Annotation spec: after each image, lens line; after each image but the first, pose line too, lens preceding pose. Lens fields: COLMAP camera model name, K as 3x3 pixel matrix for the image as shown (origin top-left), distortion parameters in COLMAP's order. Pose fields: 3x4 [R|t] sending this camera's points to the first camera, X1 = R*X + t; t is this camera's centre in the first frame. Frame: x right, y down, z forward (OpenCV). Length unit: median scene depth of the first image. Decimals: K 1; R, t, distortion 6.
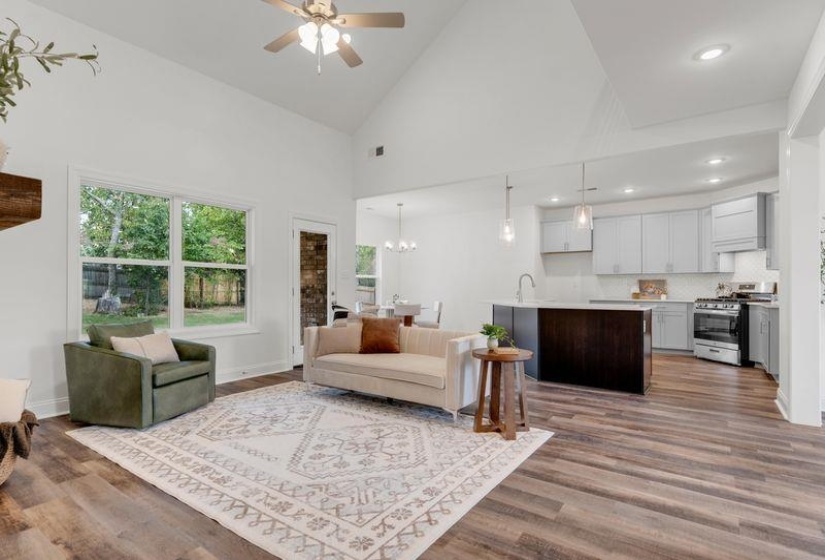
lens RADIAL K [[421.7, 0, 411.2], [0, 421.7, 286.4], [0, 0, 1]] dist [0.006171, 0.001169]
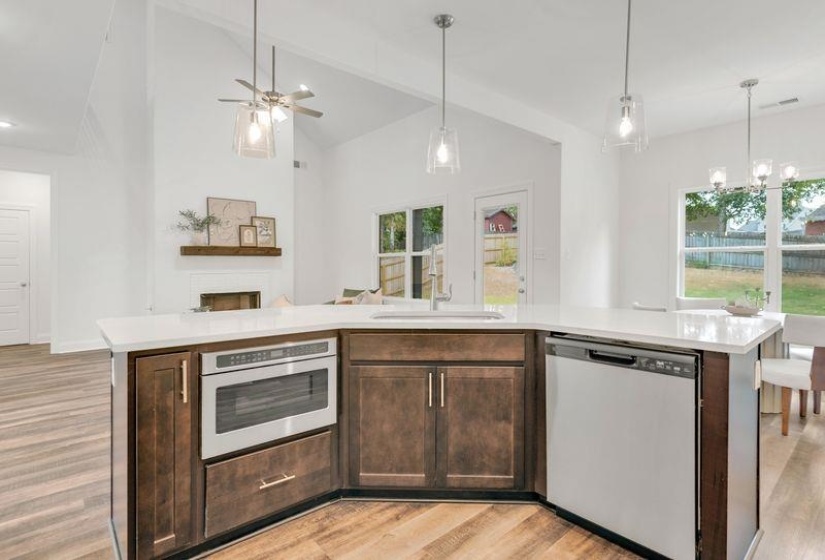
lens RADIAL K [[421.7, 0, 406.3], [0, 421.7, 278.4], [0, 0, 1]] dist [0.006171, 0.001169]
pose [[-0.237294, 0.028097, -0.971032, 1.340318], [0.004925, 0.999604, 0.027720, -0.018937], [0.971426, 0.001795, -0.237338, 2.082642]]
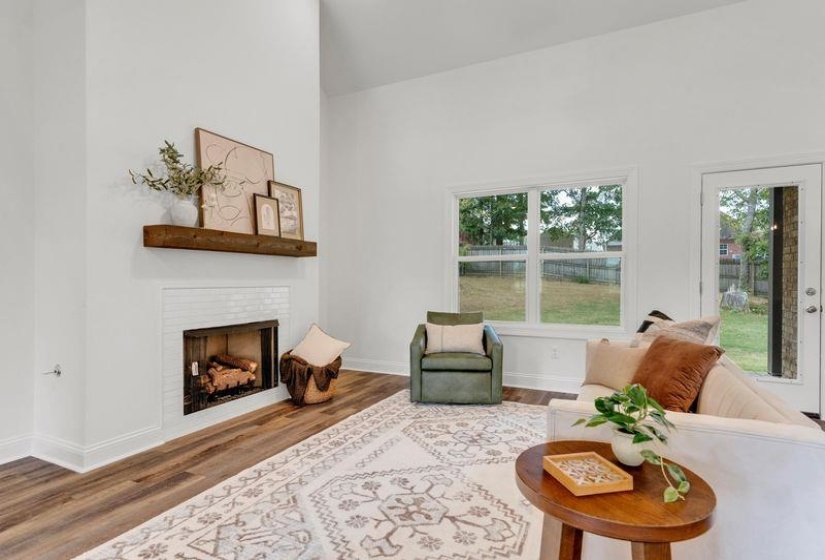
lens RADIAL K [[421.7, 0, 404.8], [0, 421.7, 296.2], [0, 0, 1]] dist [0.006171, 0.001169]
pose [[0.164016, 0.032011, -0.985938, 0.542012], [0.006061, 0.999422, 0.033457, 0.001992], [0.986439, -0.011463, 0.163727, 0.847967]]
